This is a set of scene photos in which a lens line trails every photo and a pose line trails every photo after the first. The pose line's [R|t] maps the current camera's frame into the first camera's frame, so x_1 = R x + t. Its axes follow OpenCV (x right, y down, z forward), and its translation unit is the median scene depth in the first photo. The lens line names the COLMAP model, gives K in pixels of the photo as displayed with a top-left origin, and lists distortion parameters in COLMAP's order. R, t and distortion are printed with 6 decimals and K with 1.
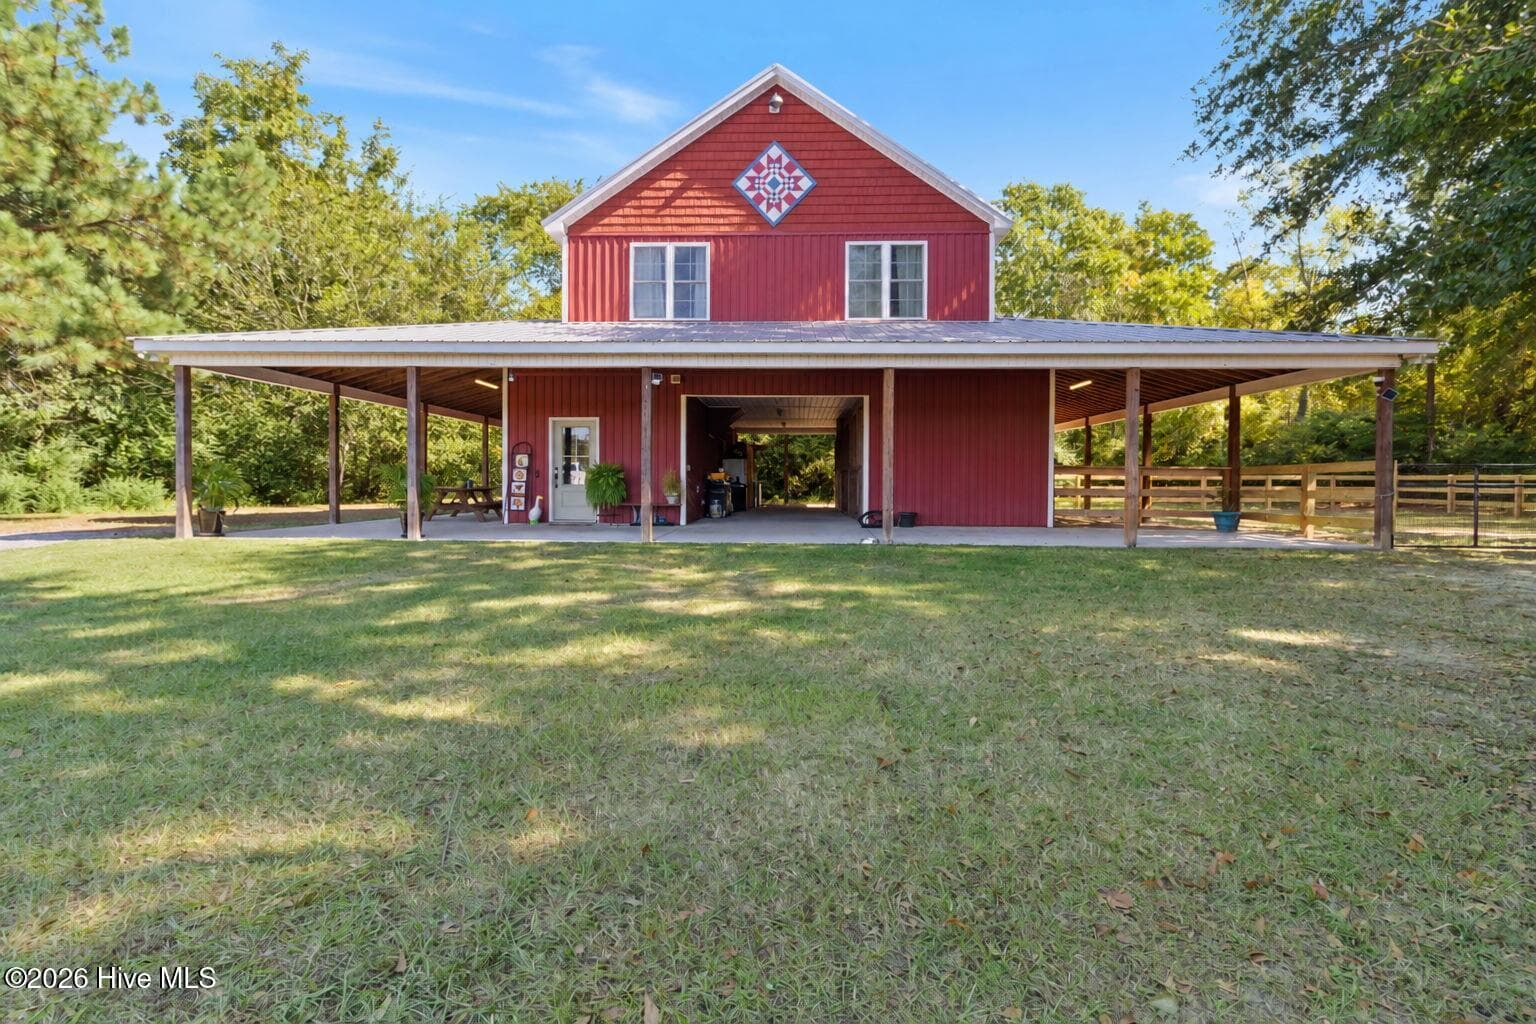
lens RADIAL K [[751.9, 0, 767.4], [0, 751.9, 495.8], [0, 0, 1]] dist [0.007947, 0.001835]
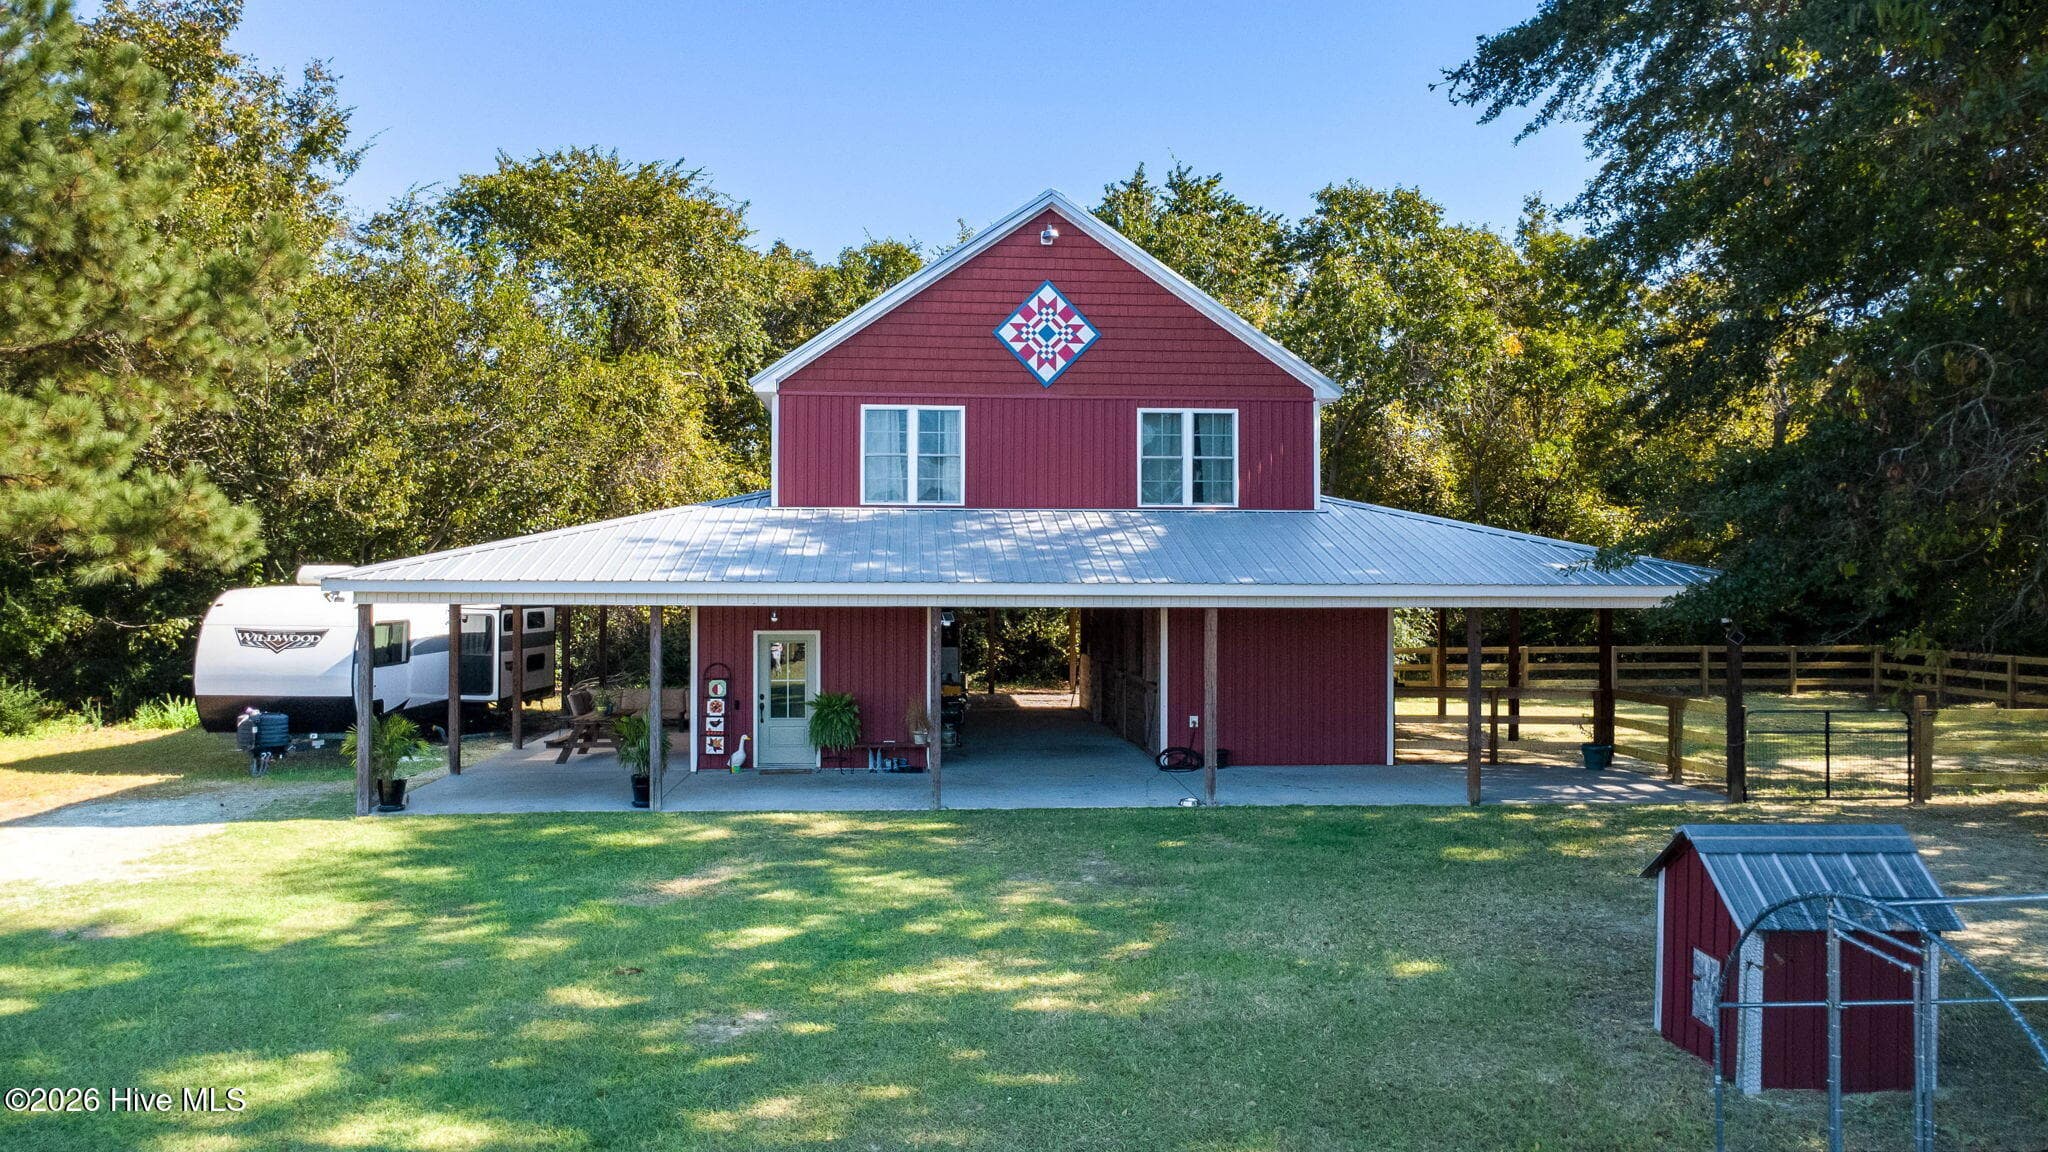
lens RADIAL K [[1489.1, 0, 1023.2], [0, 1489.1, 590.9], [0, 0, 1]] dist [0.019325, -0.006591]
pose [[0.993634, -0.003761, 0.112596, -0.191949], [0.005442, 0.999878, -0.014629, -0.123142], [-0.112527, 0.015149, 0.993533, -0.539439]]
